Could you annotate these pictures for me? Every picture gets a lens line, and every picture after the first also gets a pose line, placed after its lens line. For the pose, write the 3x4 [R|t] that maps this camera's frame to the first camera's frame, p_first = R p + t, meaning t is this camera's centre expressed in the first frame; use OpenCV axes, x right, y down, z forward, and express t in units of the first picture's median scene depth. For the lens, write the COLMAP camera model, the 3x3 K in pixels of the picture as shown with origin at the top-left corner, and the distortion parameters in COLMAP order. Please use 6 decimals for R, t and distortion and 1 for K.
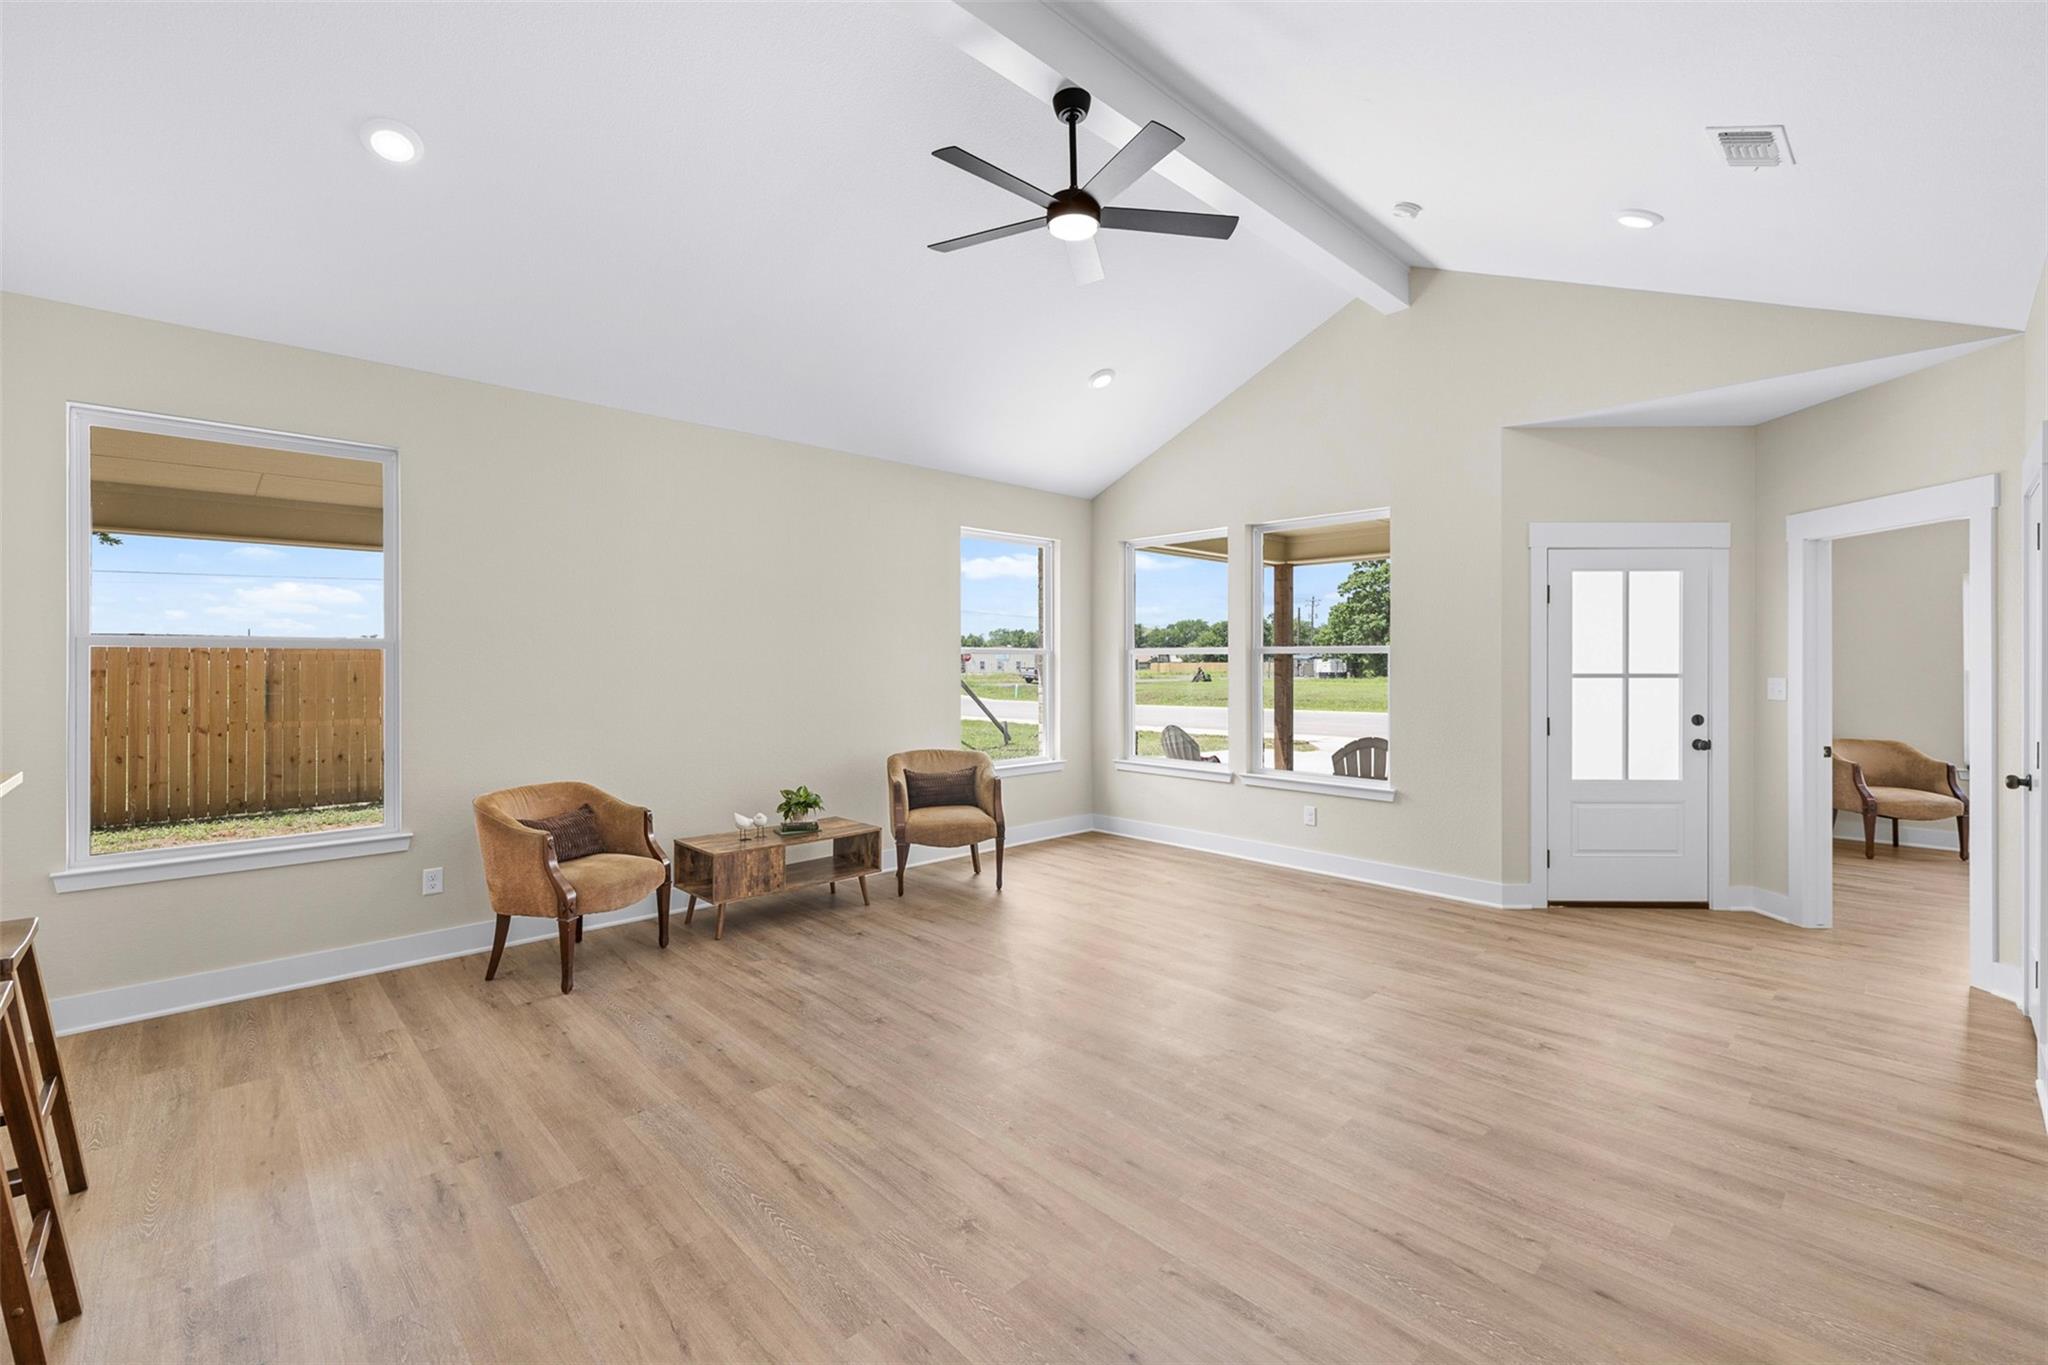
lens RADIAL K [[870.2, 0, 1033.8], [0, 870.2, 657.7], [0, 0, 1]] dist [0.002910, 0.000024]
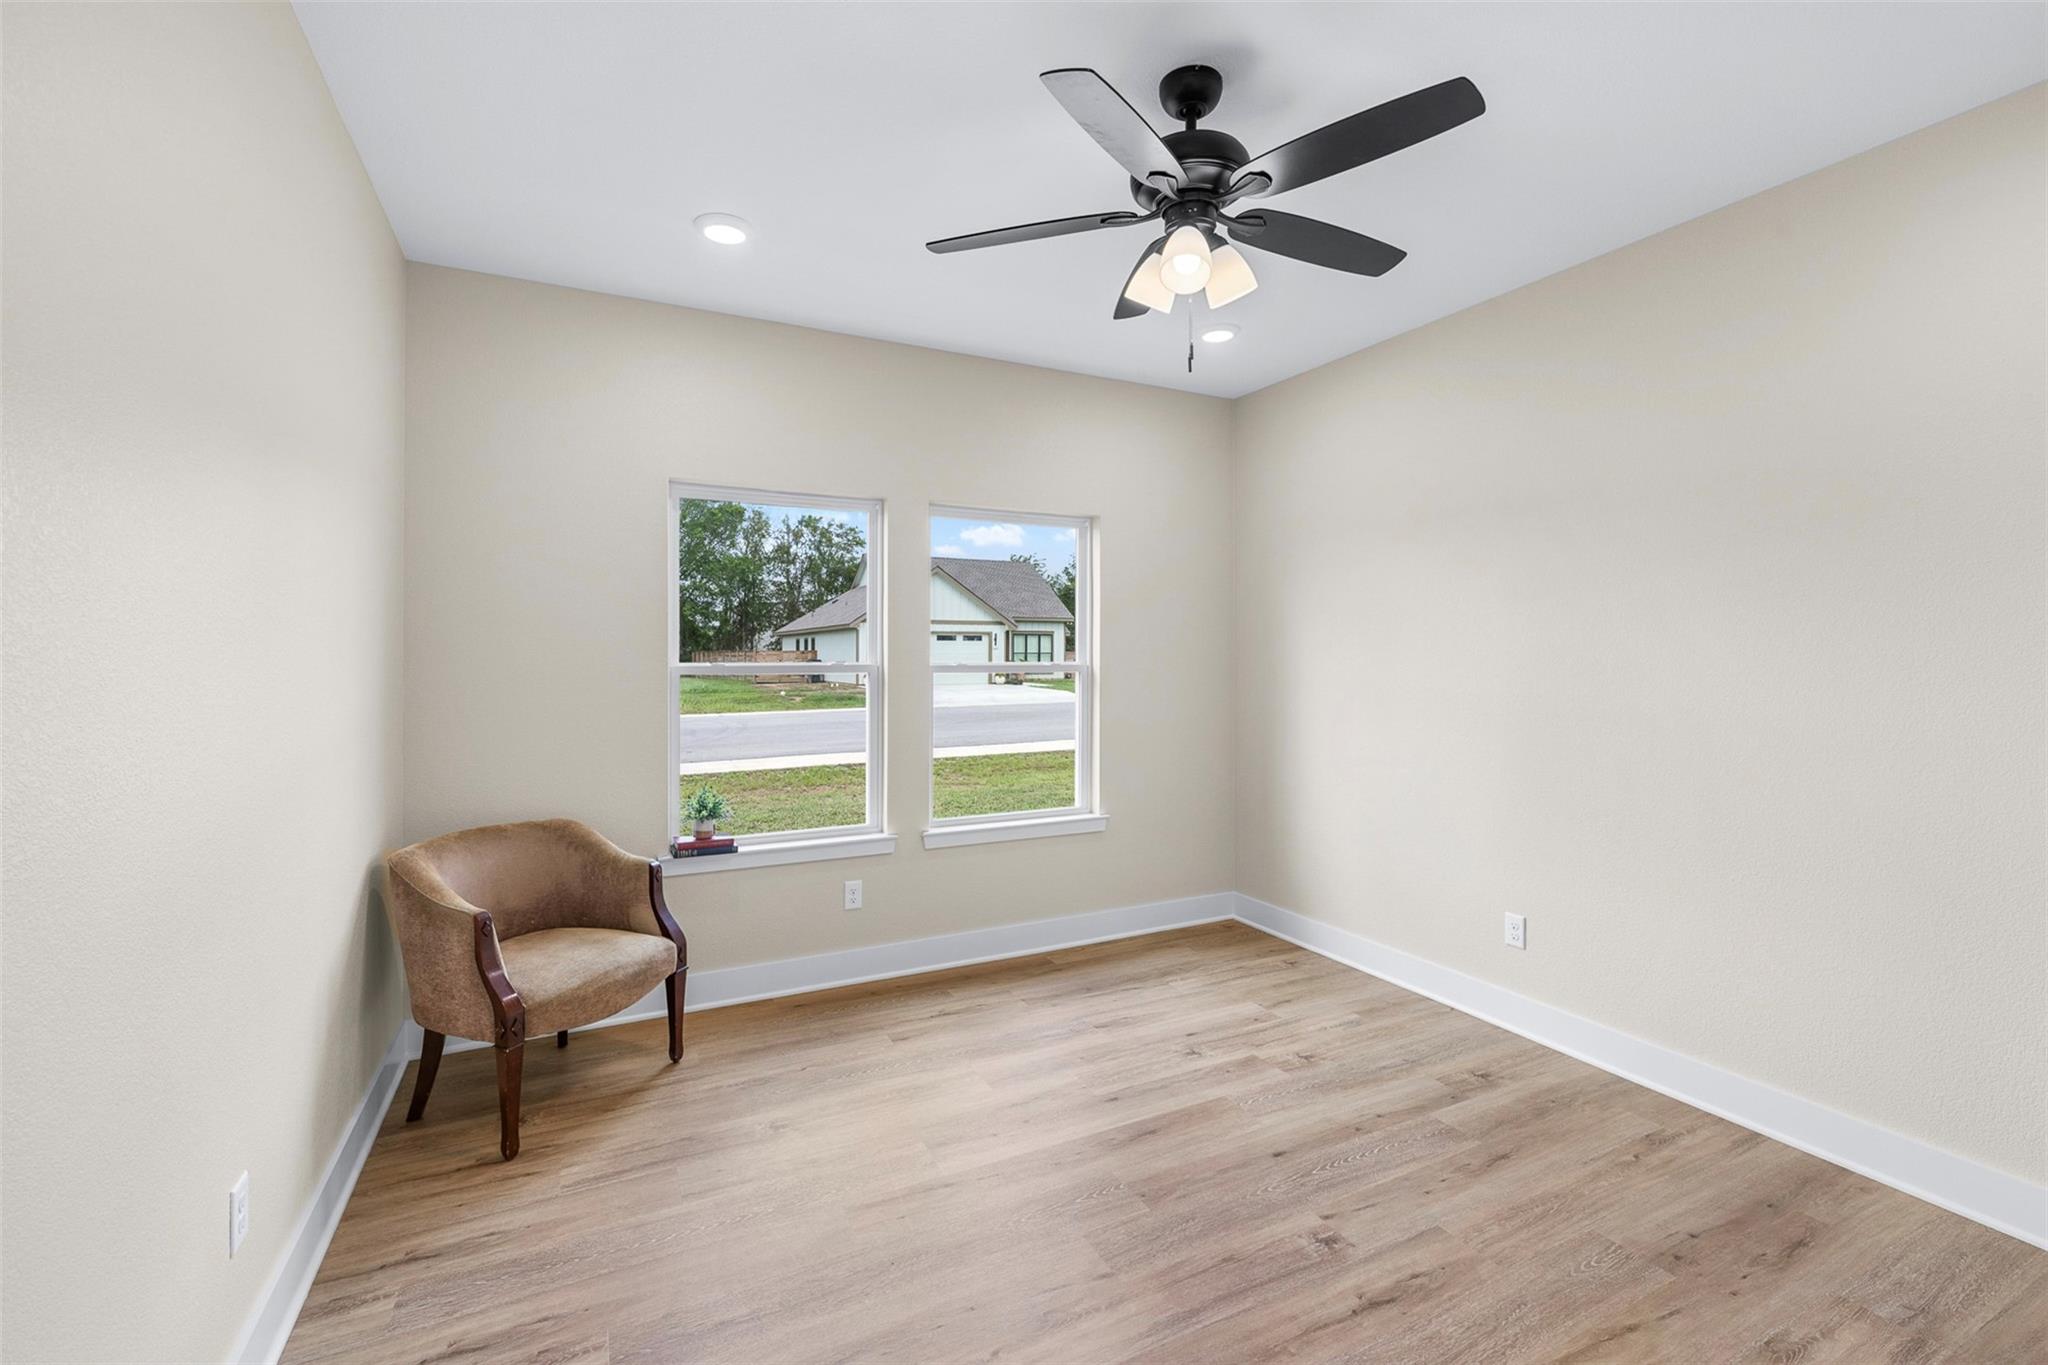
lens RADIAL K [[870.2, 0, 1029.0], [0, 870.2, 659.9], [0, 0, 1]] dist [0.002910, 0.000024]
pose [[0.296496, 0.001634, 0.955033, 0.879565], [-0.013870, 0.999900, 0.002595, 0.008933], [-0.954933, -0.014015, 0.296490, 0.892838]]
